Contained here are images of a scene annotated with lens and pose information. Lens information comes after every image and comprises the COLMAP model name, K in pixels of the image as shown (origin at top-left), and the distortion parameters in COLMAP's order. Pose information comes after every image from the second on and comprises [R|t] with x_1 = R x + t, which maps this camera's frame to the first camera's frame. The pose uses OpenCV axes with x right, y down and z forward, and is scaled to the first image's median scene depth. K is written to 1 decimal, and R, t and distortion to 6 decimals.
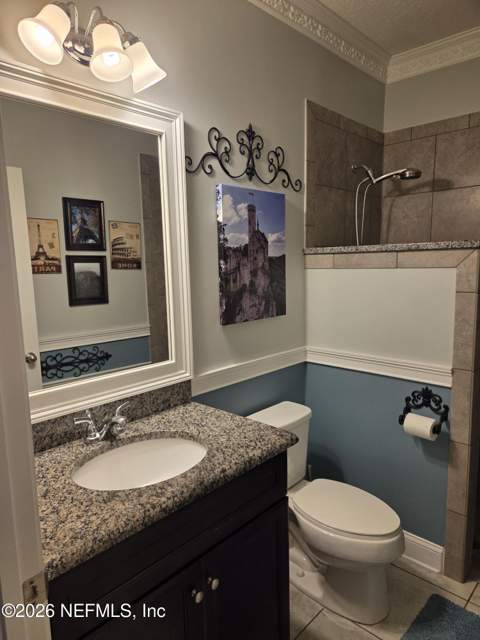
lens RADIAL K [[429.9, 0, 239.9], [0, 429.9, 319.8], [0, 0, 1]] dist [0.048741, -0.028783]
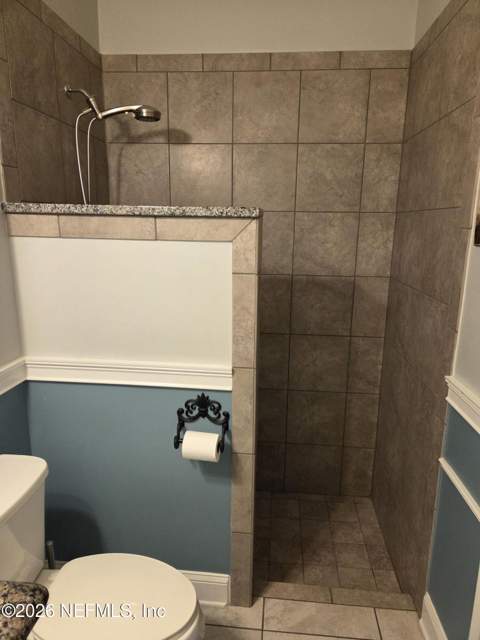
lens RADIAL K [[429.9, 0, 244.3], [0, 429.9, 320.5], [0, 0, 1]] dist [0.048741, -0.028783]
pose [[0.786732, -0.103959, 0.608478, 0.025777], [0.049874, 0.993199, 0.105204, -0.054806], [-0.615277, -0.052420, 0.786567, 0.336569]]
